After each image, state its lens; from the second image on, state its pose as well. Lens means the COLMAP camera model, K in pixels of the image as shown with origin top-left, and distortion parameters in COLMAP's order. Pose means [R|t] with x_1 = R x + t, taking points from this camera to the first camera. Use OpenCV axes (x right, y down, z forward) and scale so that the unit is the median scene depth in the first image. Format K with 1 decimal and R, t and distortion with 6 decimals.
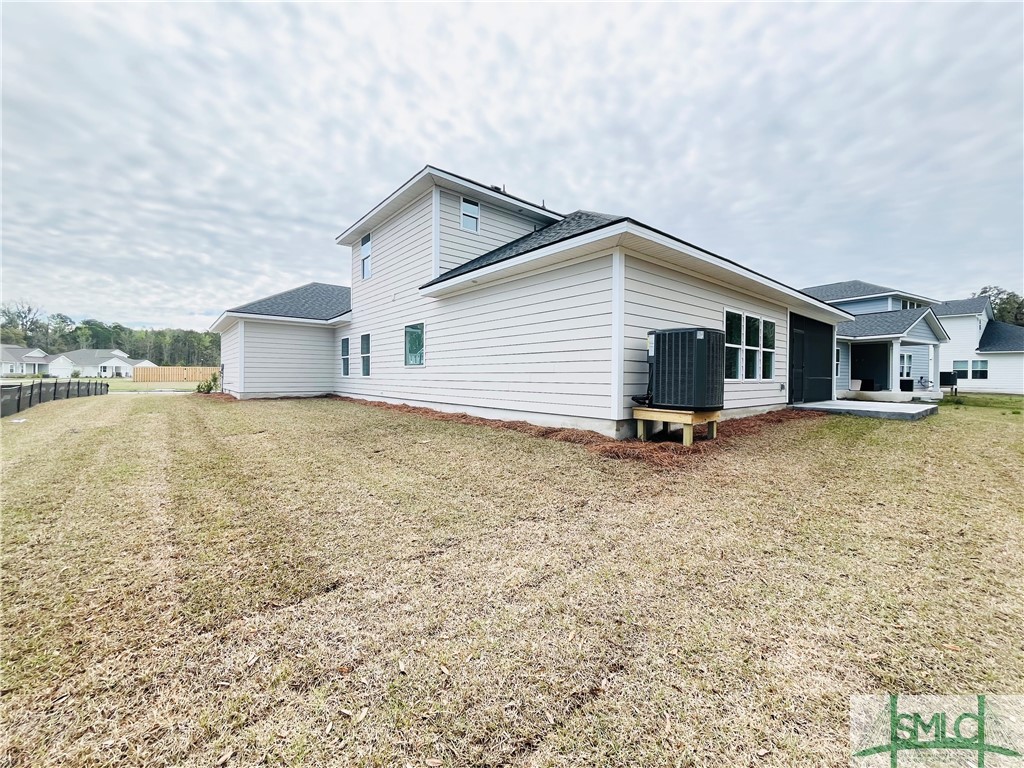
lens RADIAL K [[408.7, 0, 506.5], [0, 408.7, 380.6], [0, 0, 1]] dist [-0.000483, -0.000021]
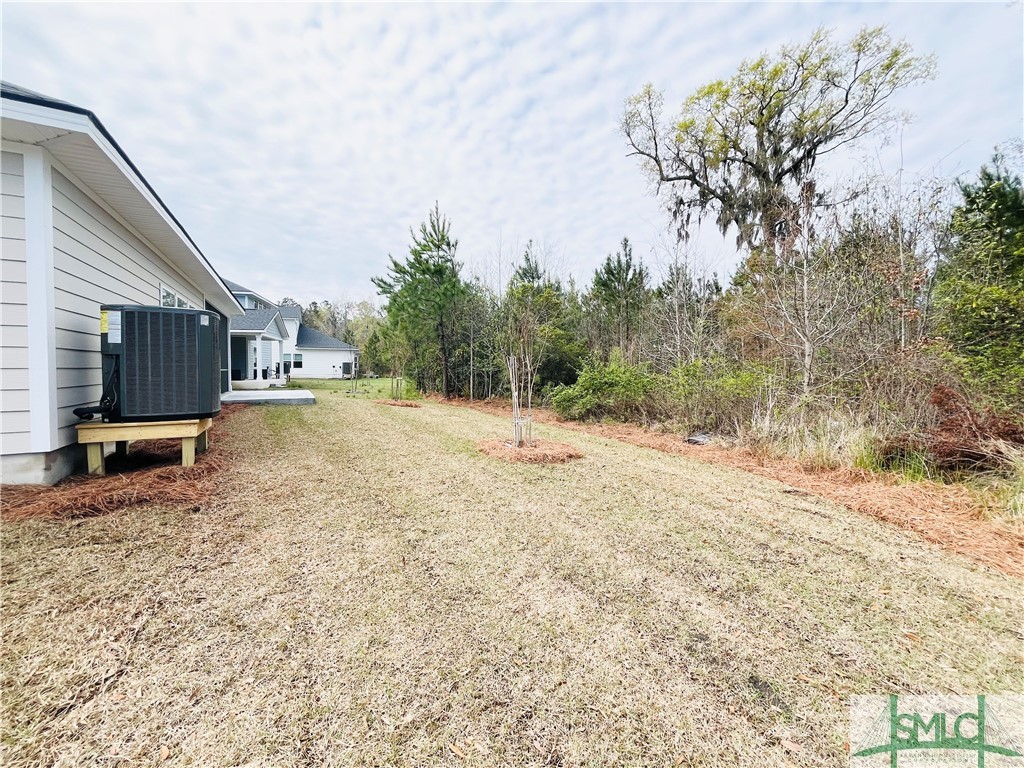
lens RADIAL K [[417.1, 0, 508.6], [0, 417.1, 377.7], [0, 0, 1]] dist [-0.000590, -0.000223]
pose [[0.207865, -0.032906, 0.977604, -0.165560], [0.015598, 0.999418, 0.030324, -0.015710], [-0.978033, 0.008946, 0.208257, 0.242197]]
